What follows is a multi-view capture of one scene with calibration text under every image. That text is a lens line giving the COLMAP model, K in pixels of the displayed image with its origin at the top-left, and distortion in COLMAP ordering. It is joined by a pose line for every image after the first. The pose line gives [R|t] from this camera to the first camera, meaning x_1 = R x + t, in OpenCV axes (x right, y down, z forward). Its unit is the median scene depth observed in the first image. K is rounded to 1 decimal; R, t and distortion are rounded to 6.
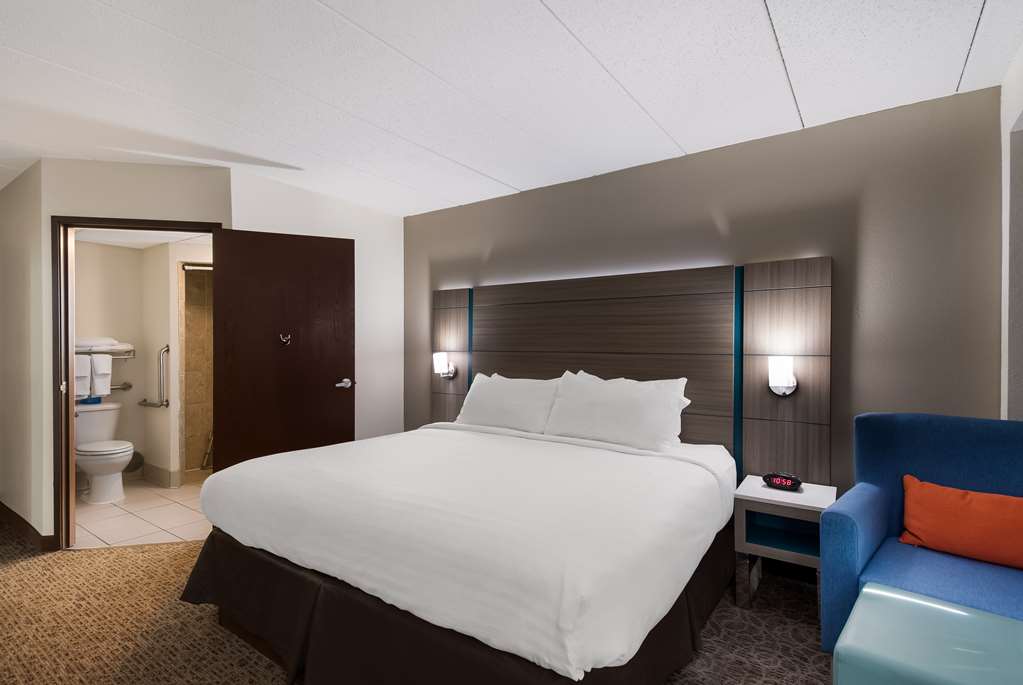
lens RADIAL K [[502.4, 0, 517.7], [0, 502.4, 351.6], [0, 0, 1]] dist [0.018002, -0.007254]
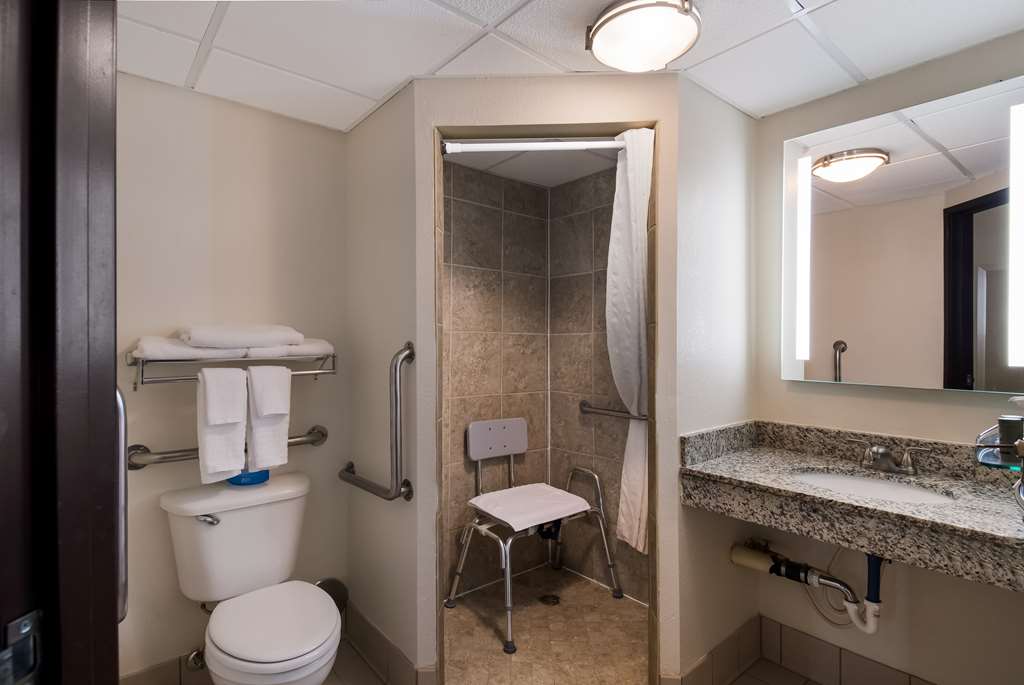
lens RADIAL K [[502.9, 0, 504.3], [0, 502.9, 349.3], [0, 0, 1]] dist [0.018002, -0.007254]
pose [[0.962711, -0.005242, -0.270482, -0.524326], [0.002029, 0.999924, -0.012156, -0.002963], [0.270525, 0.011154, 0.962648, 0.653750]]
